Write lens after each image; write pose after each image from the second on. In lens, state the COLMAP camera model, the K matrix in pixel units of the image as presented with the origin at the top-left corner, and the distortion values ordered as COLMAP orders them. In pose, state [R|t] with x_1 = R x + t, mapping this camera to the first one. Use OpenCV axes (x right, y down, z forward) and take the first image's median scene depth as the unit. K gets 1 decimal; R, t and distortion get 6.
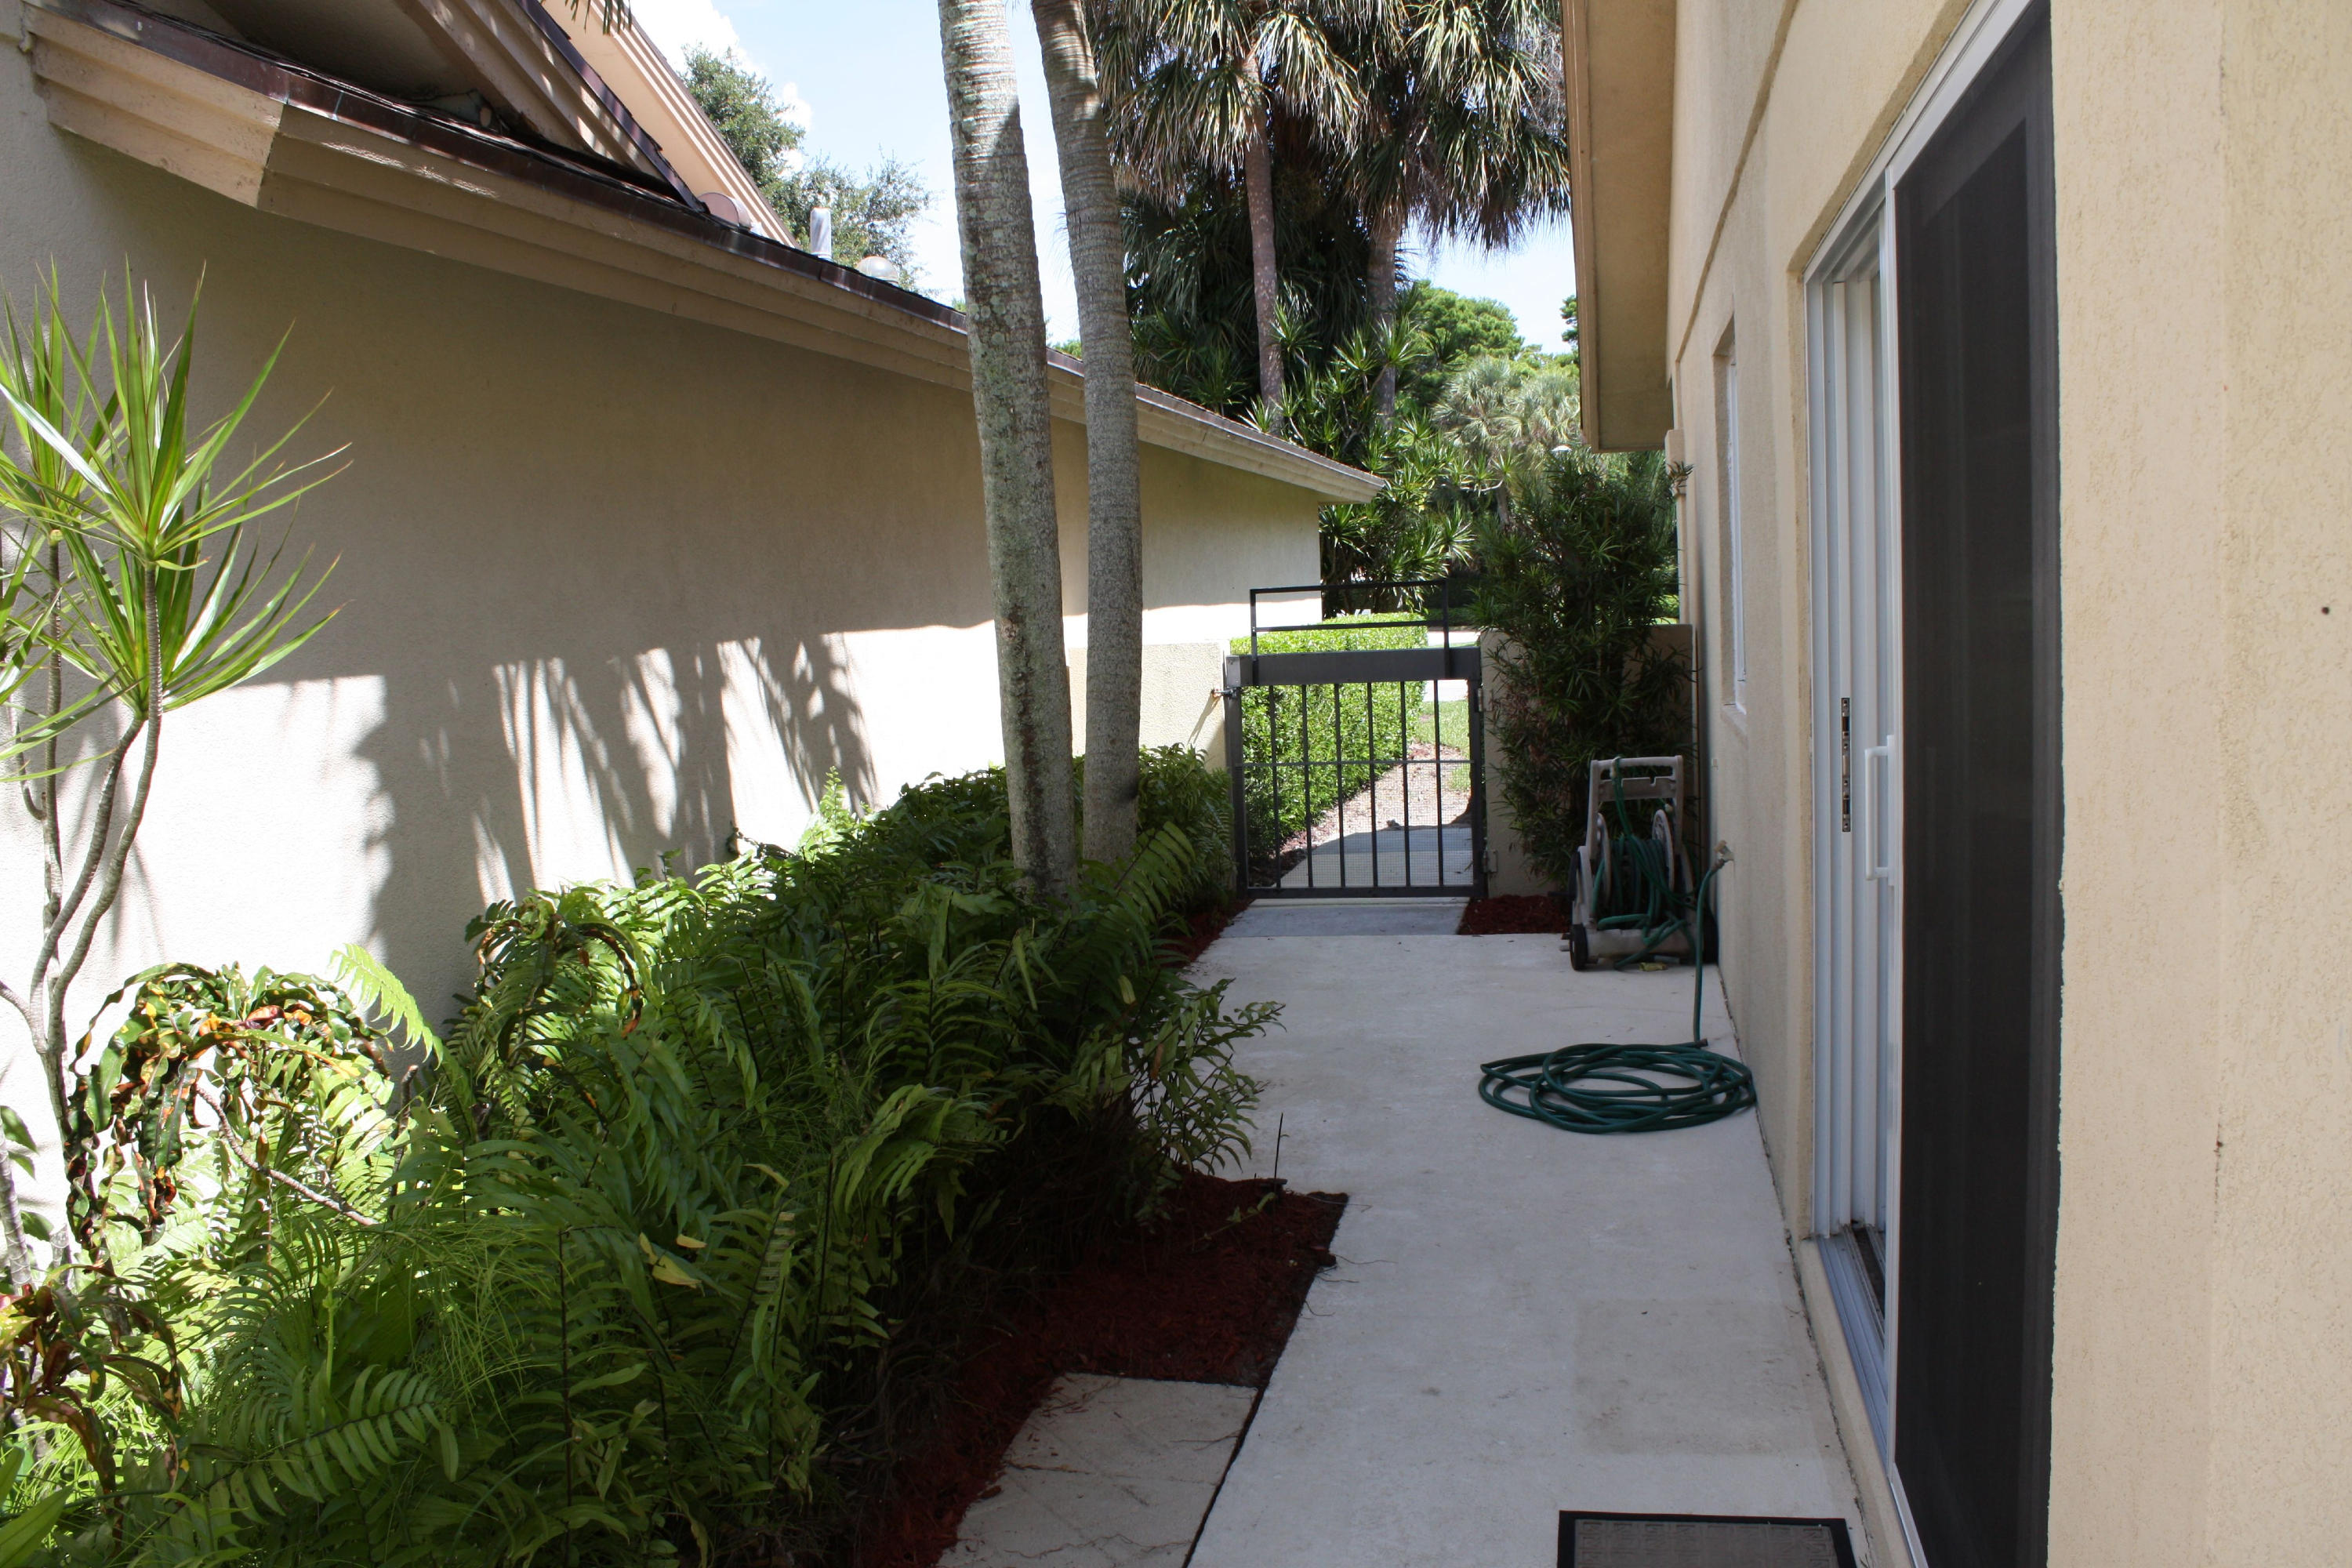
lens RADIAL K [[1911.7, 0, 1245.2], [0, 1911.7, 777.5], [0, 0, 1]] dist [-0.045317, -0.000843]
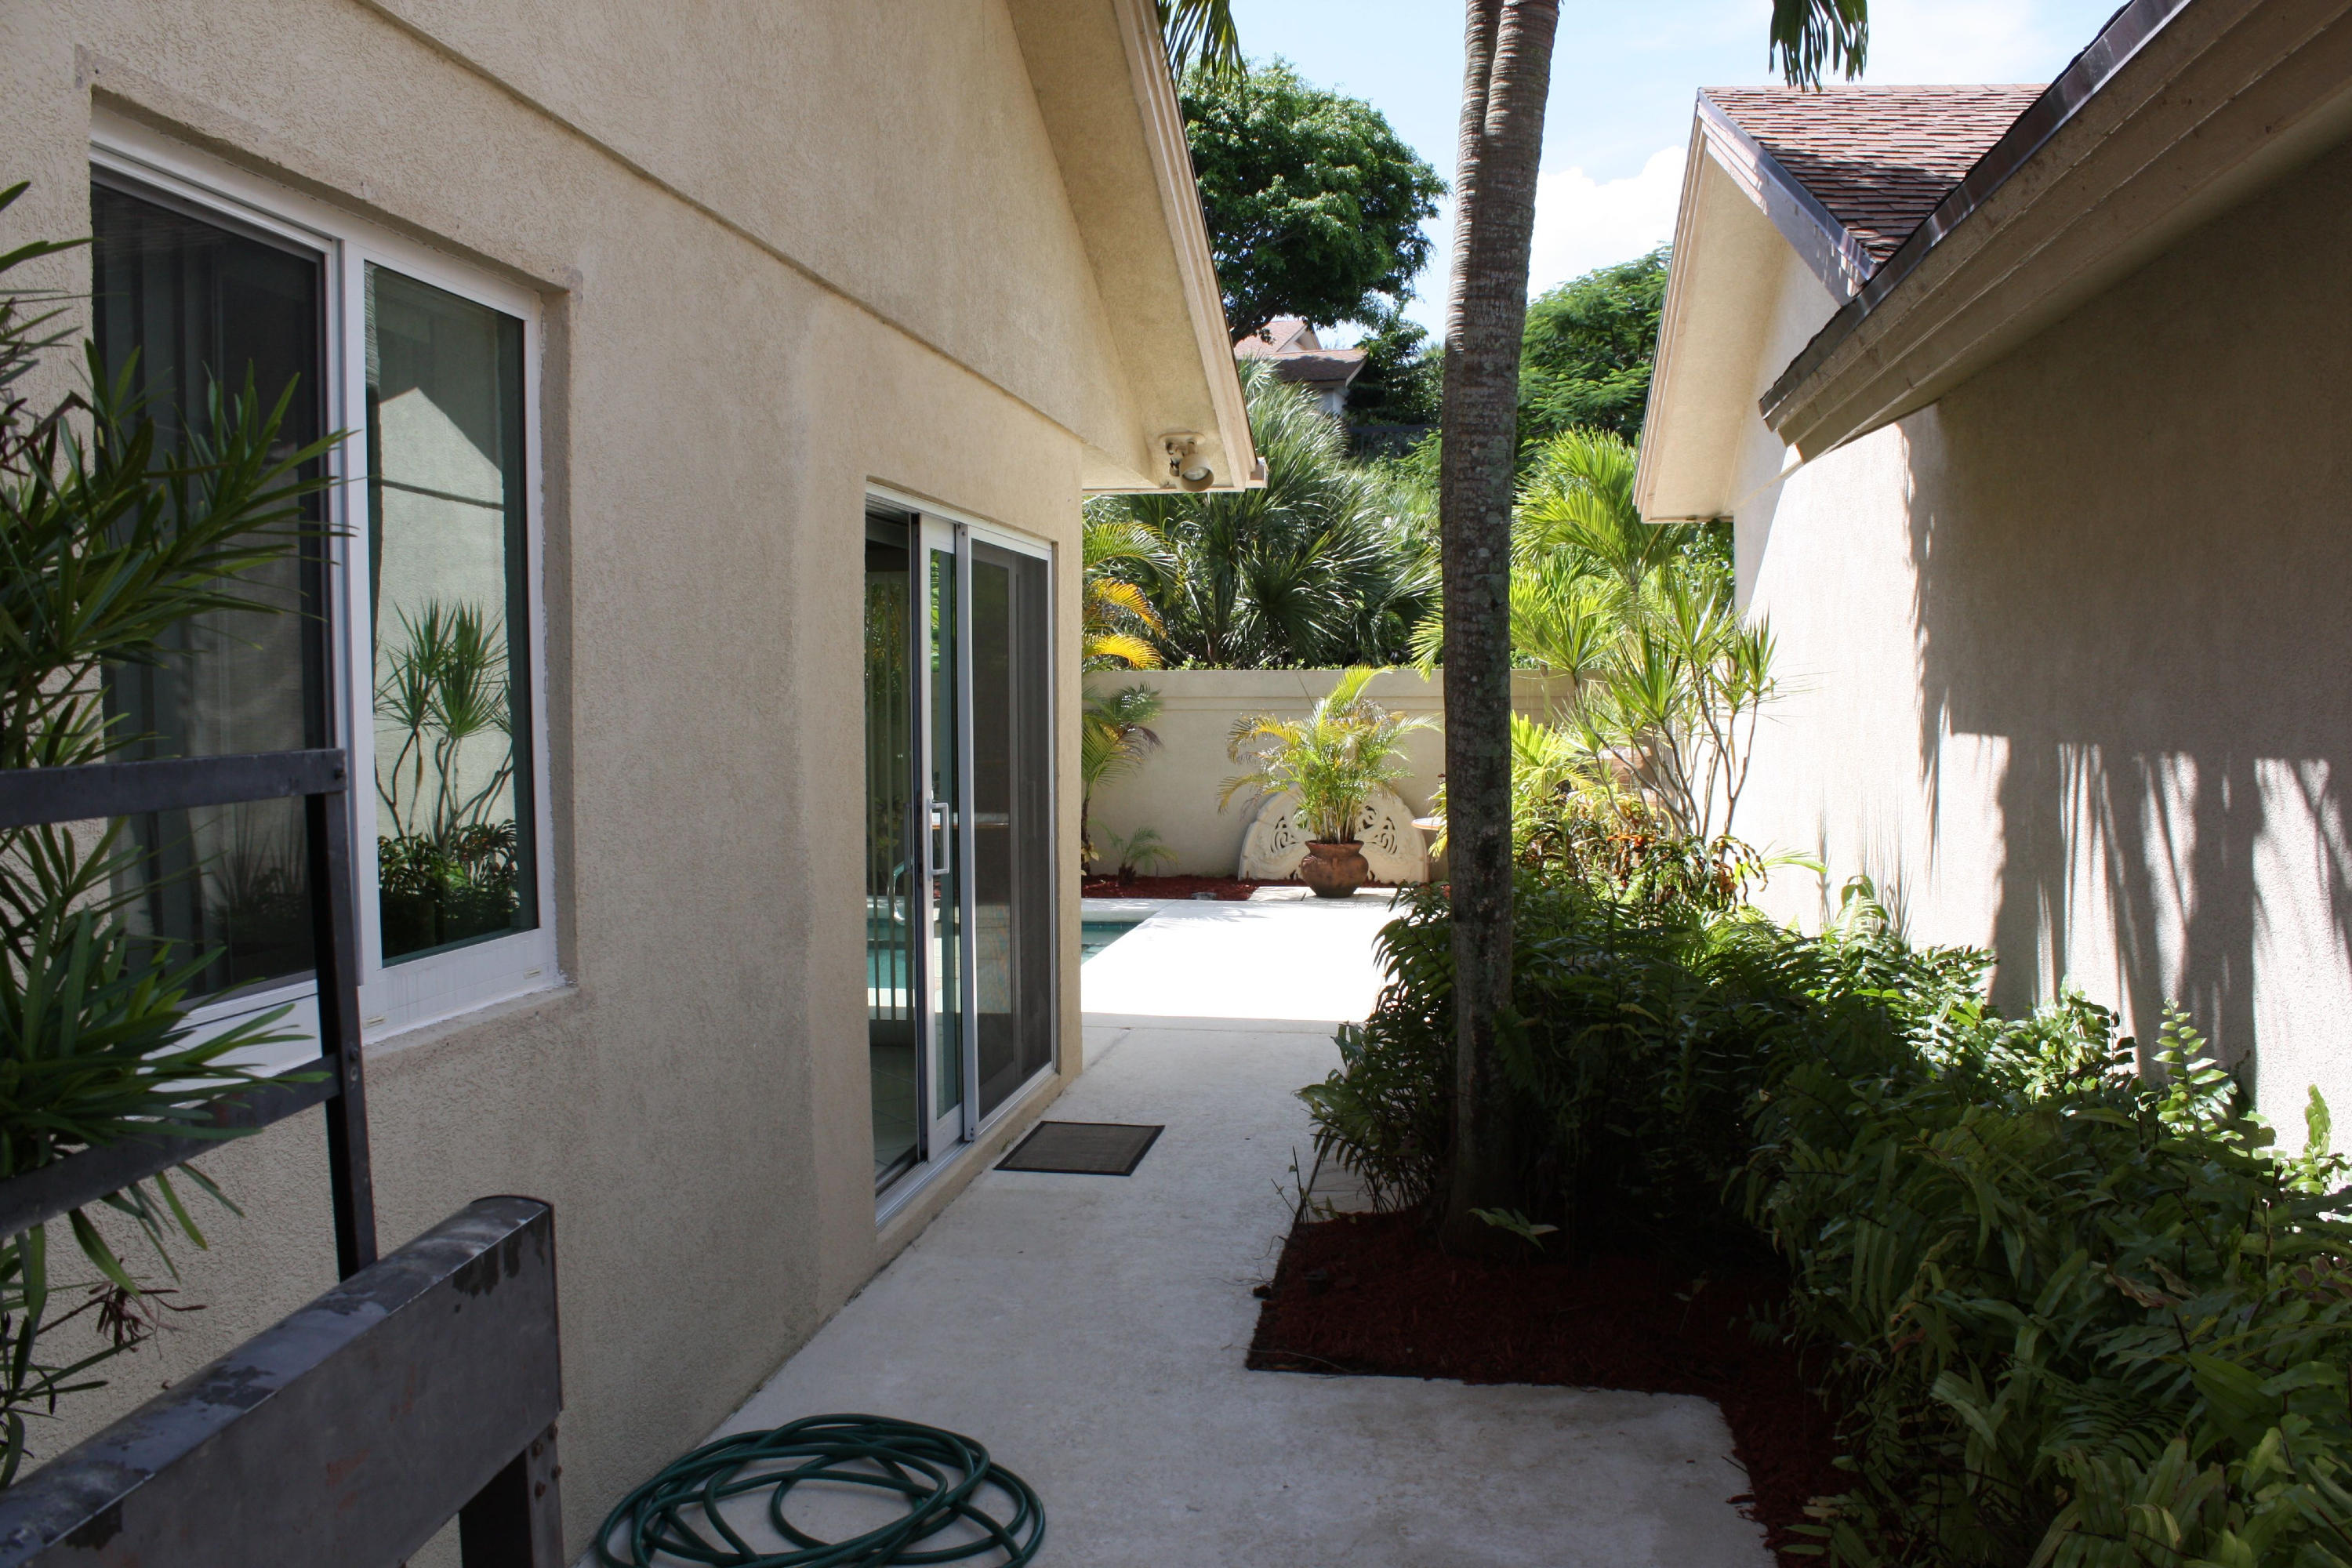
lens RADIAL K [[1911.7, 0, 1245.2], [0, 1911.7, 777.5], [0, 0, 1]] dist [-0.045317, -0.000843]
pose [[-0.996543, 0.052931, -0.064027, 0.098427], [0.042863, 0.987833, 0.149493, -0.200886], [0.071161, 0.146232, -0.986688, 1.874239]]
